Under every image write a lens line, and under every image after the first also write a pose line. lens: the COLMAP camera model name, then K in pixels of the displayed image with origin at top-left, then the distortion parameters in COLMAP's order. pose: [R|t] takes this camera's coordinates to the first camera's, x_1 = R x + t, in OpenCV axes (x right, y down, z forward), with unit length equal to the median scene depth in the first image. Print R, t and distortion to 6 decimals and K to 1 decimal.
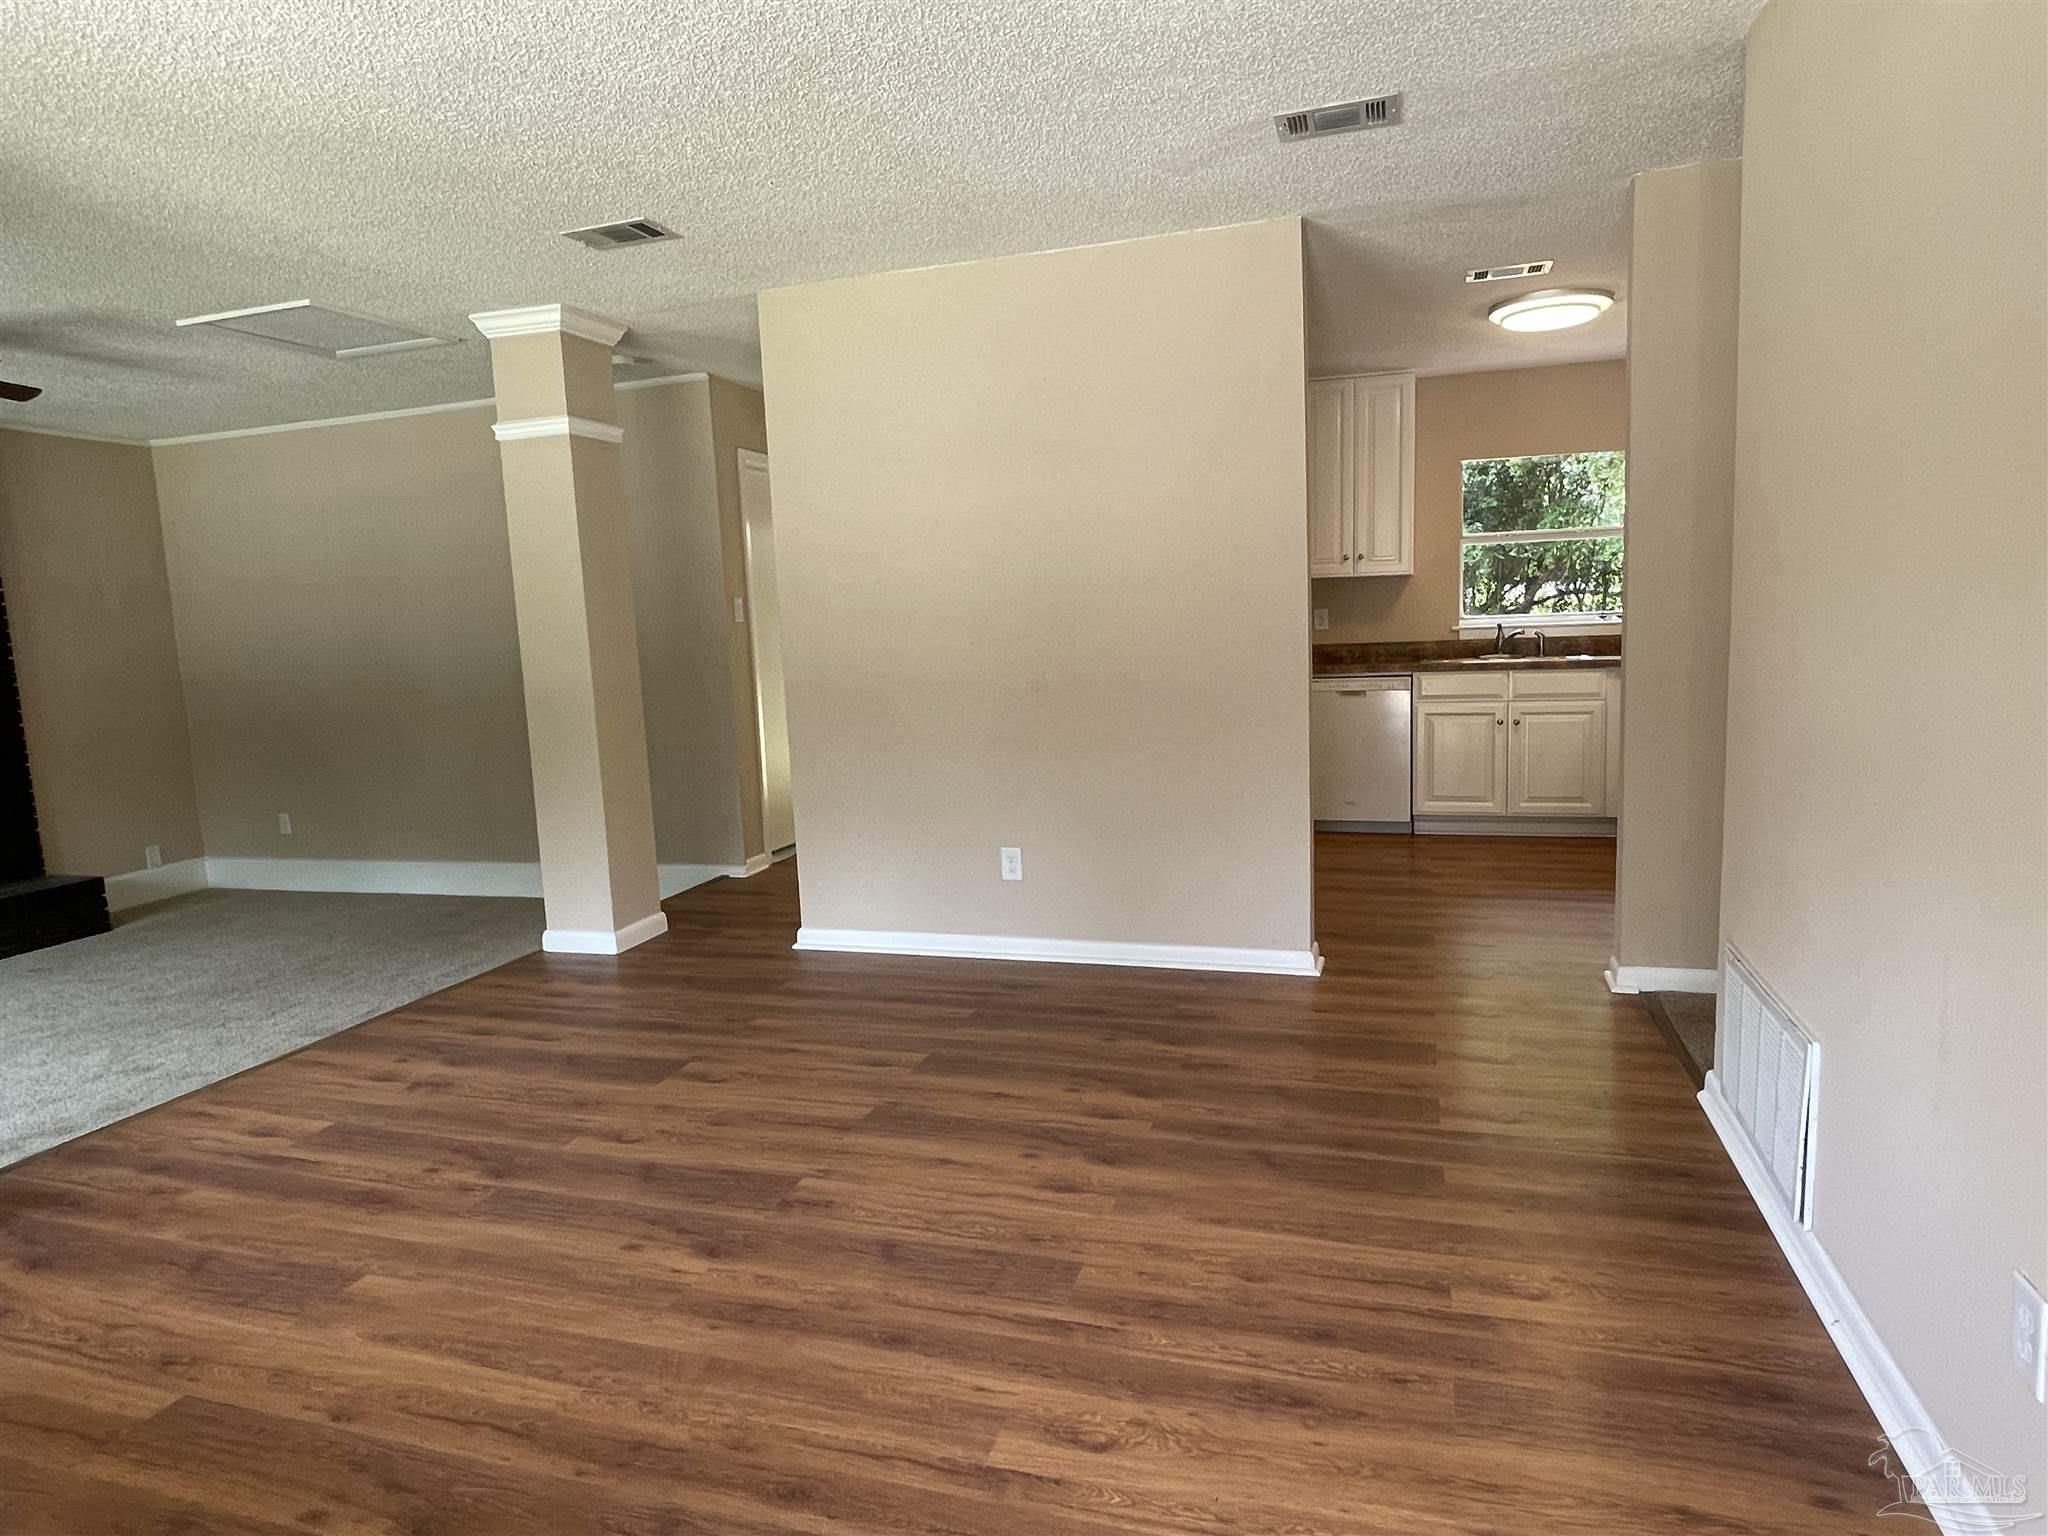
lens RADIAL K [[1214.7, 0, 1024.0], [0, 1214.7, 768.0], [0, 0, 1]] dist [-0.005366, -0.003012]
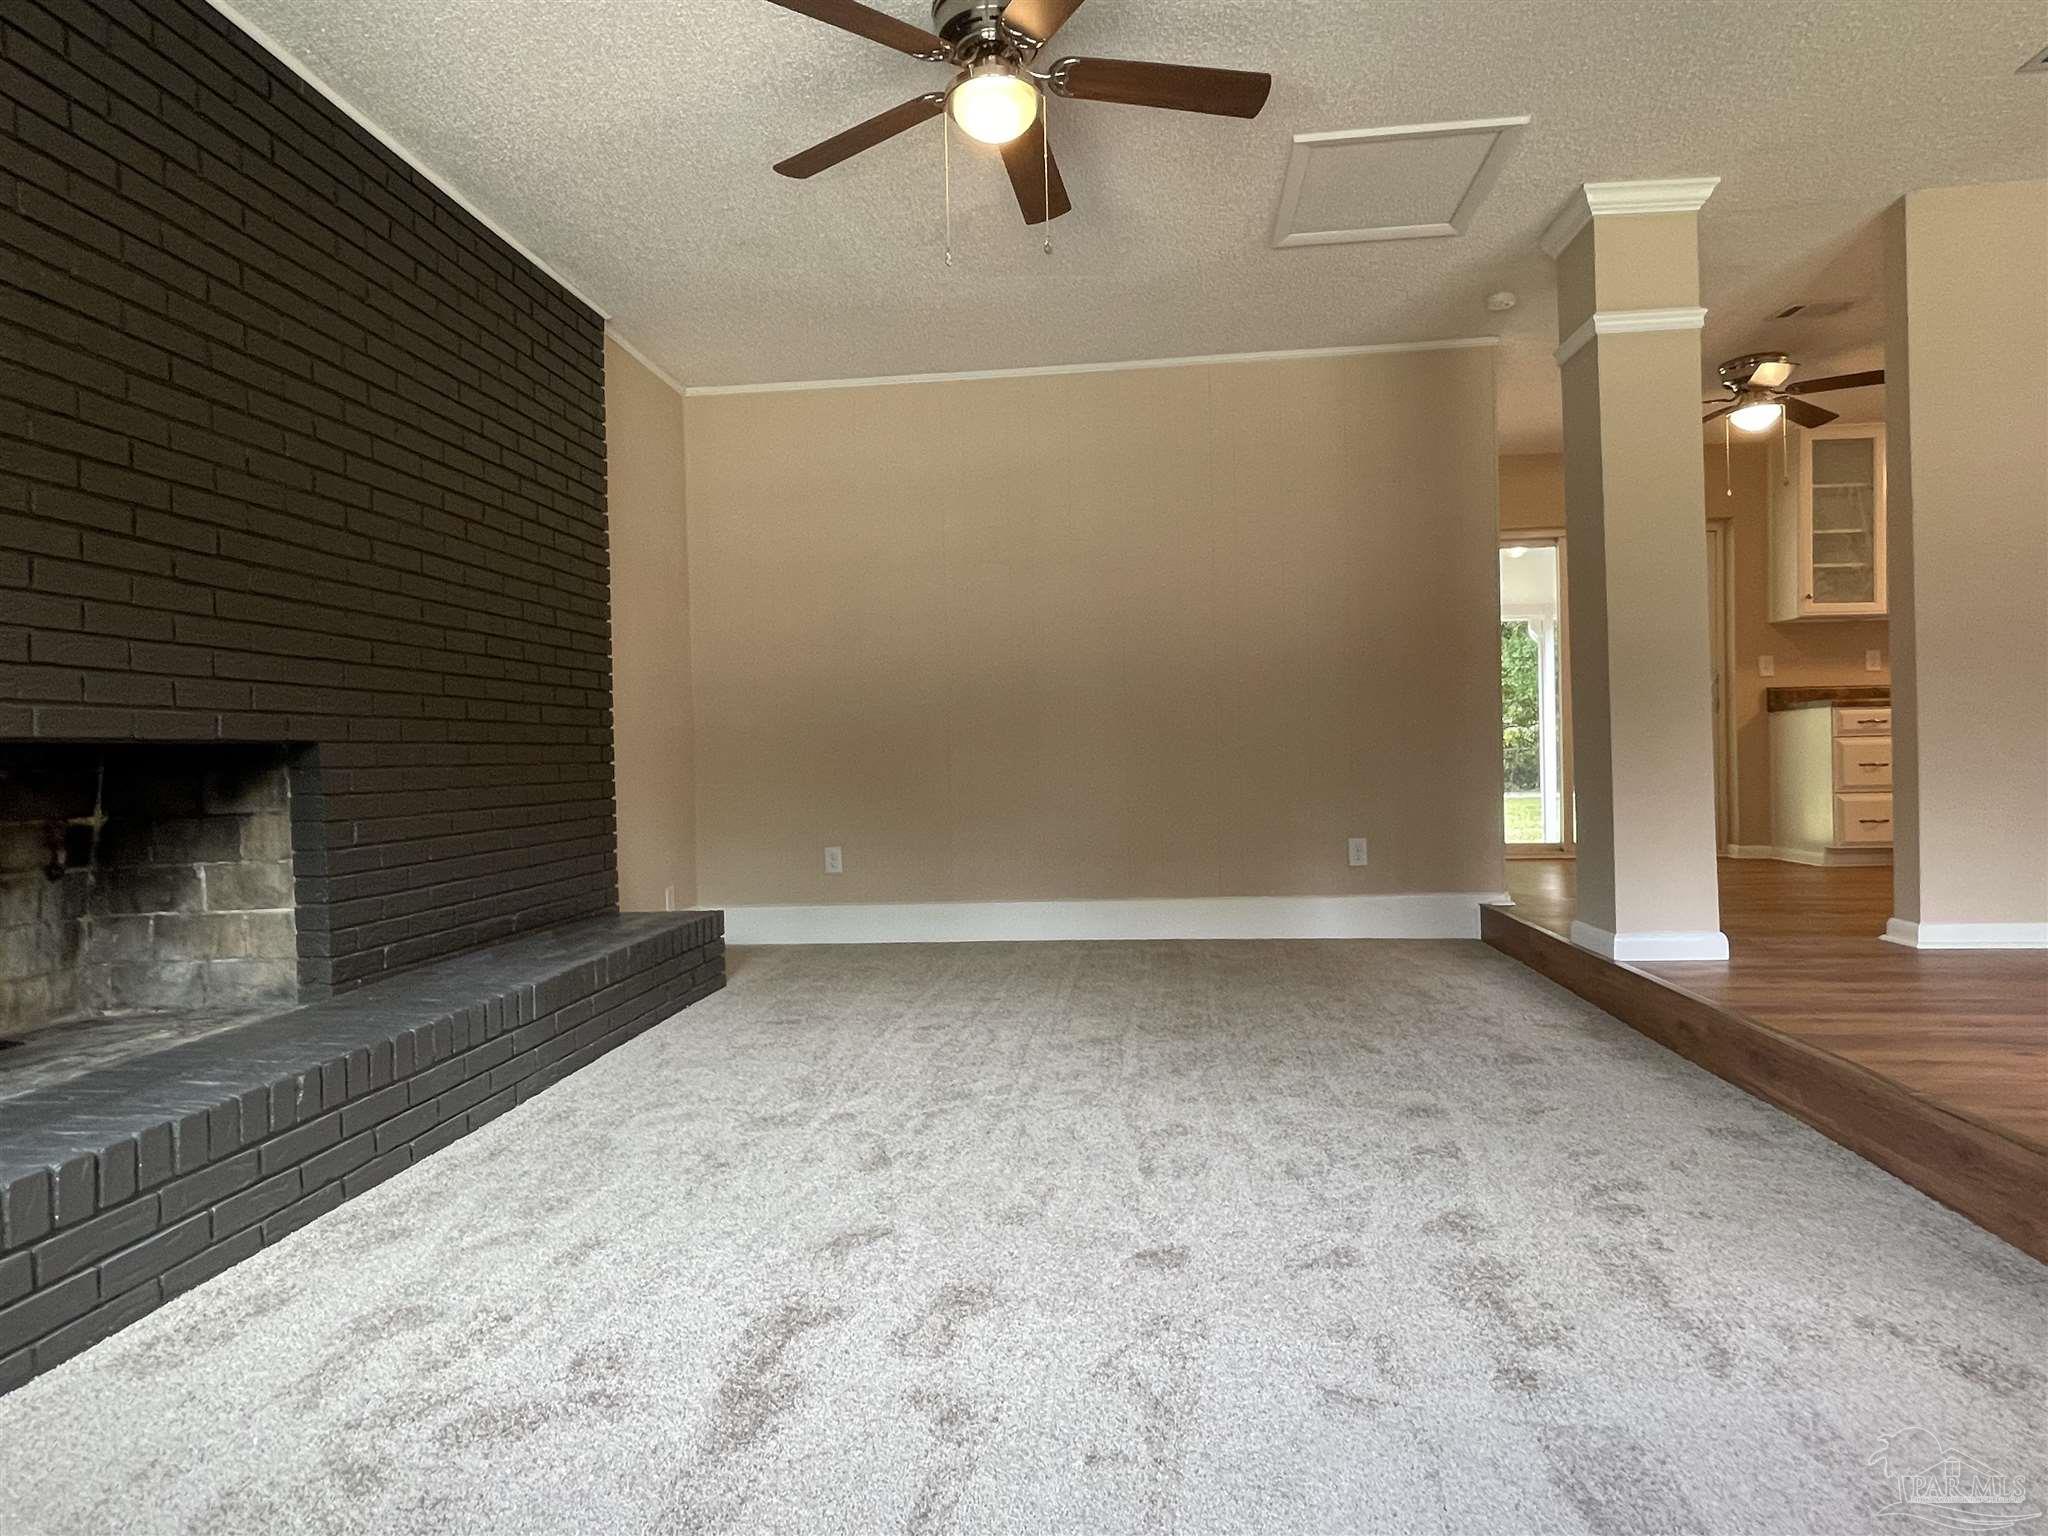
lens RADIAL K [[1135.5, 0, 1024.0], [0, 1135.5, 768.0], [0, 0, 1]] dist [-0.038067, 0.000009]
pose [[0.978038, 0.015033, 0.207885, -1.300741], [0.011576, 0.991938, -0.126196, 0.165107], [-0.208107, 0.125831, 0.969978, 0.486880]]
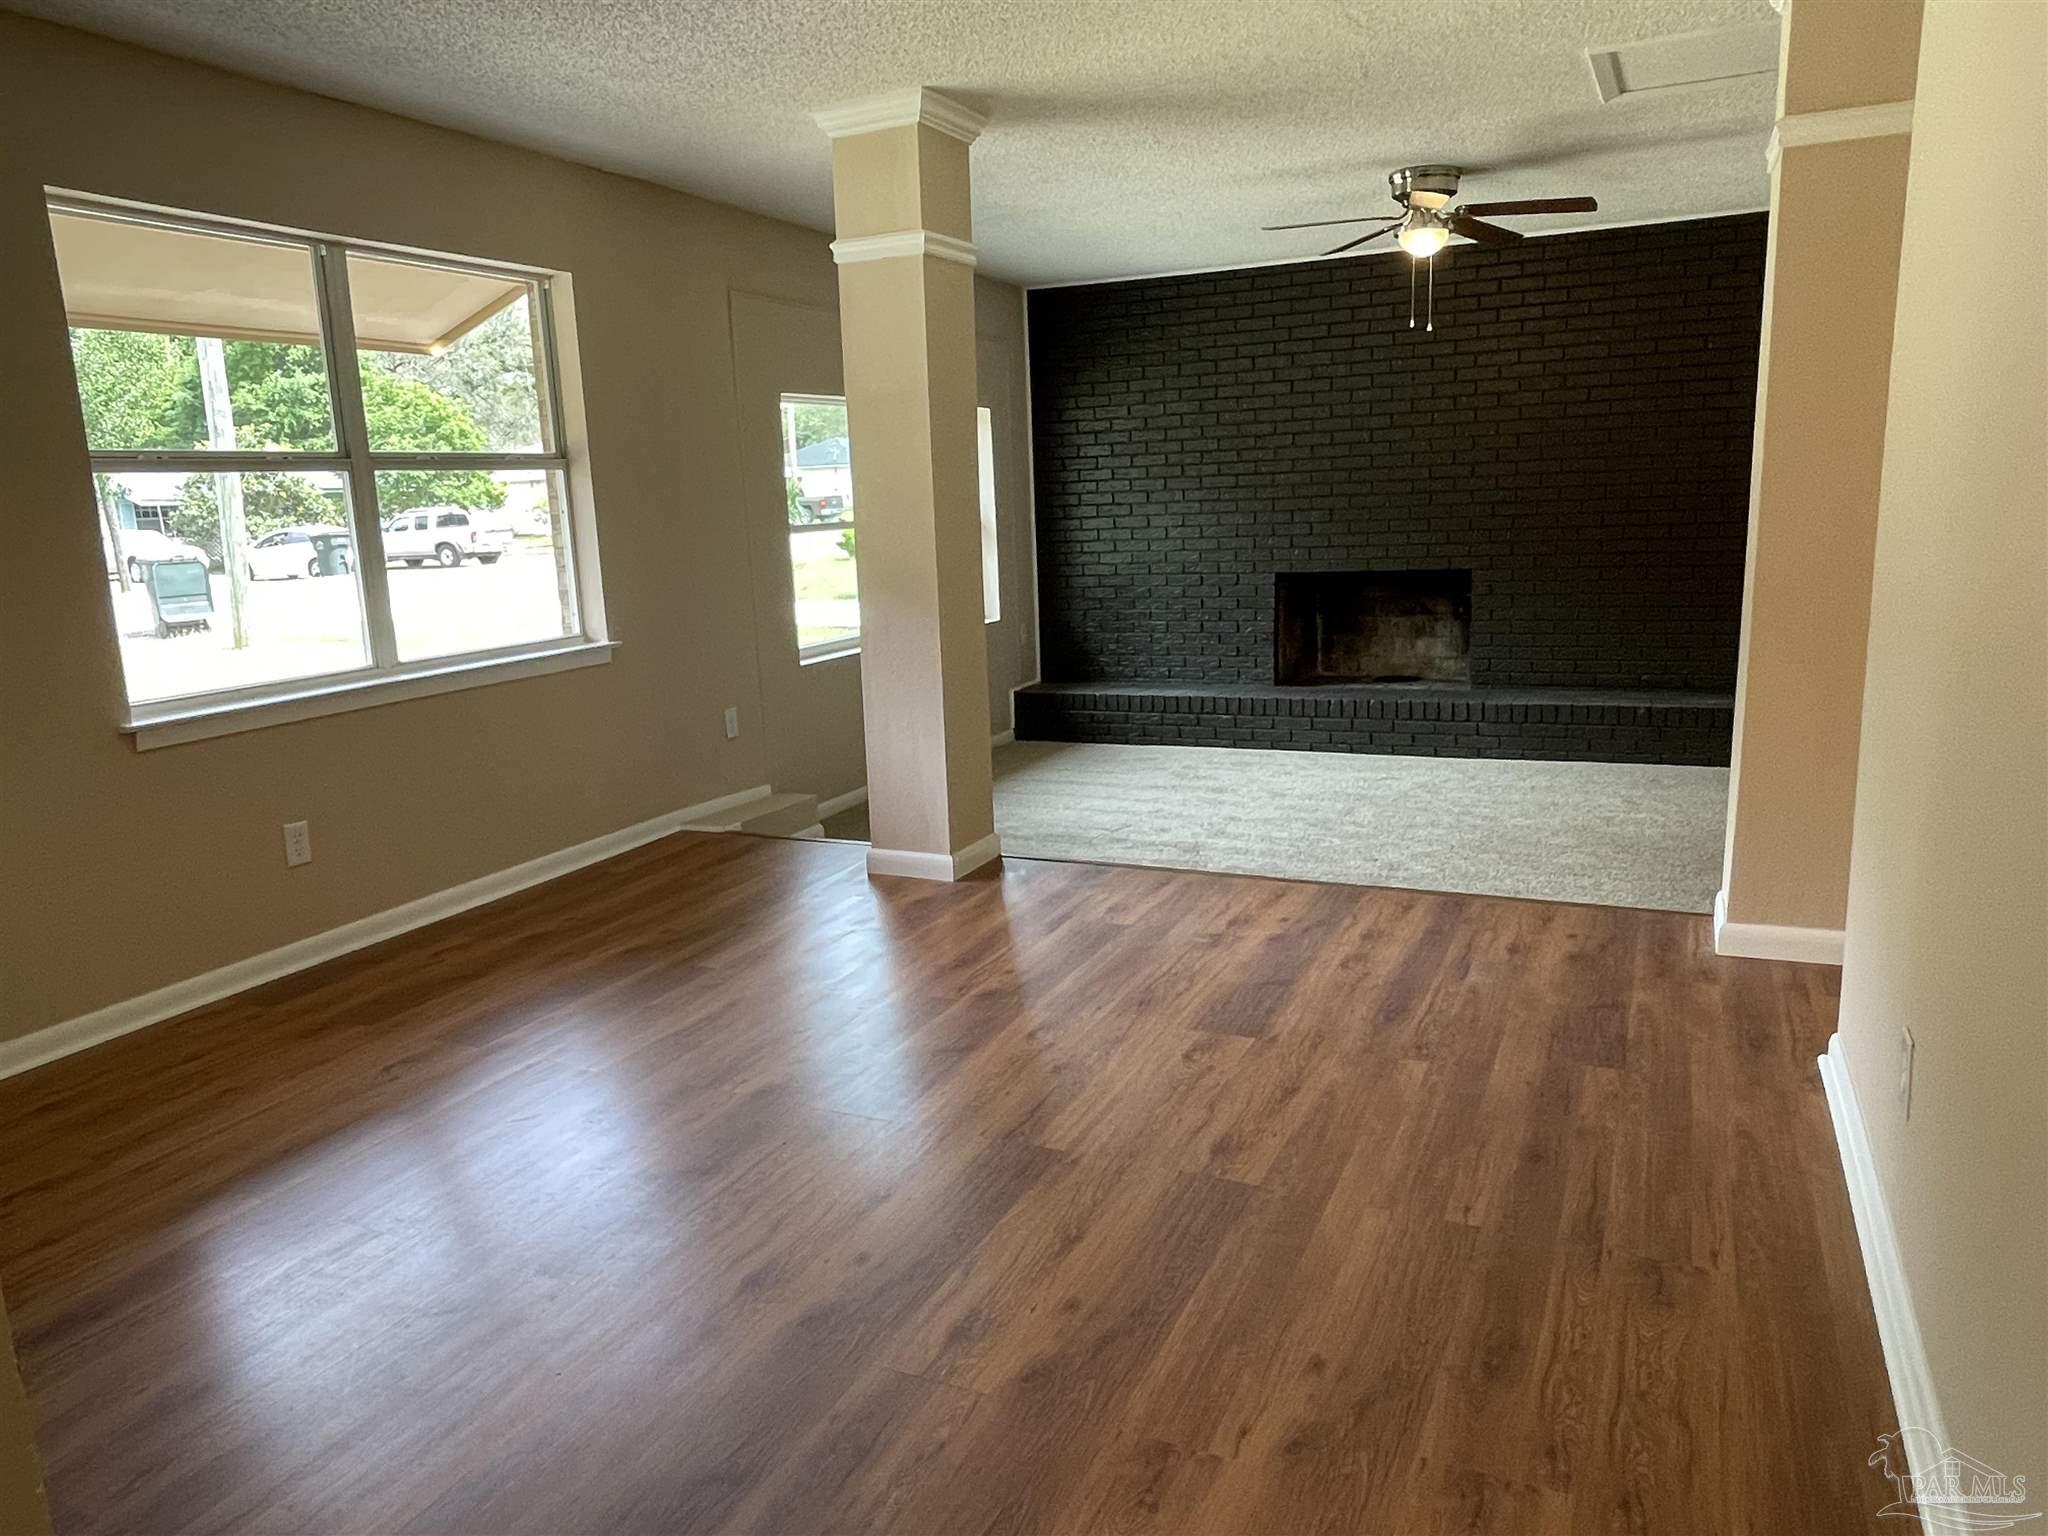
lens RADIAL K [[1375.0, 0, 1024.0], [0, 1375.0, 768.0], [0, 0, 1]] dist [0.000517, -0.000024]
pose [[-0.124853, 0.243259, -0.961892, 0.588033], [-0.083353, 0.963479, 0.254479, -0.152326], [0.988668, 0.111949, -0.100017, 0.934608]]
